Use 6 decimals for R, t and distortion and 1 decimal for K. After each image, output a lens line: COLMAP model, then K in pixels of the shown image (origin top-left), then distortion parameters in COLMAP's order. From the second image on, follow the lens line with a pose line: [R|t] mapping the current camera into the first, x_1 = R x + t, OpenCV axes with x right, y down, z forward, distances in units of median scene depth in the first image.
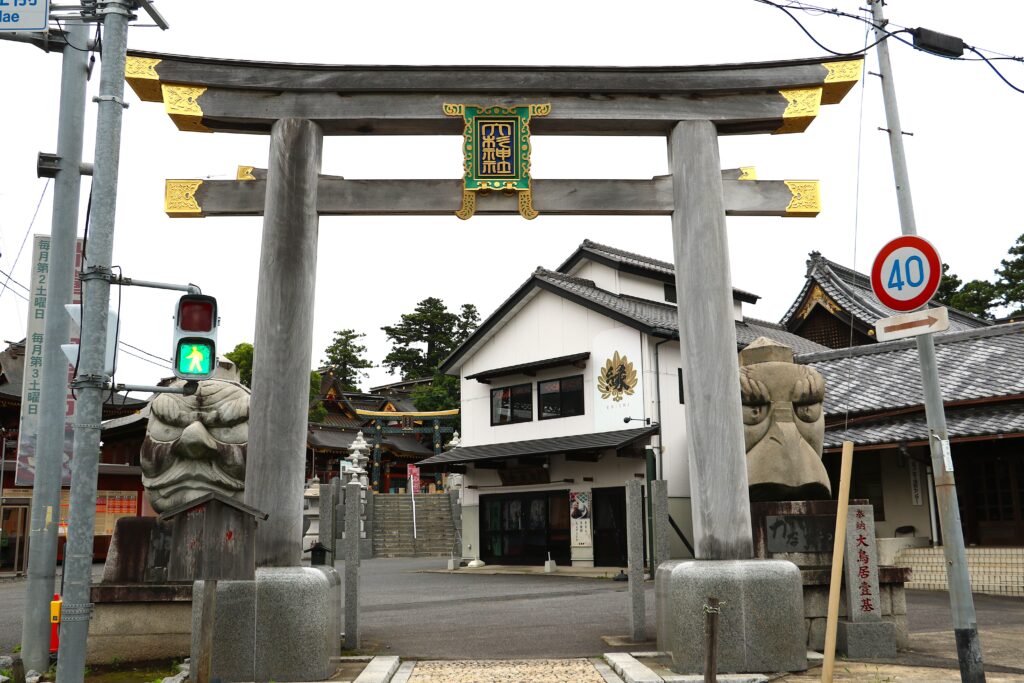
lens RADIAL K [[1027.1, 0, 512.0], [0, 1027.1, 341.5], [0, 0, 1]] dist [-0.000867, -0.000204]
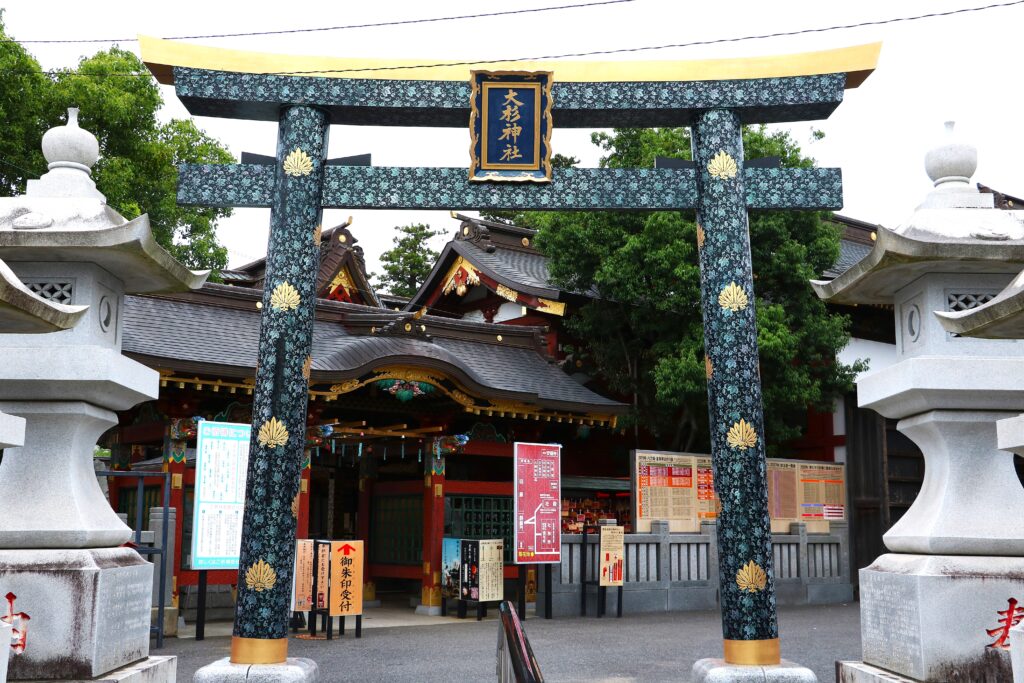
lens RADIAL K [[1125.9, 0, 512.0], [0, 1125.9, 341.5], [0, 0, 1]] dist [-0.024173, -0.002600]
pose [[0.993931, -0.004463, -0.109914, -0.070265], [0.006448, 0.999822, 0.017714, 0.087639], [0.109815, -0.018315, 0.993783, 0.710198]]
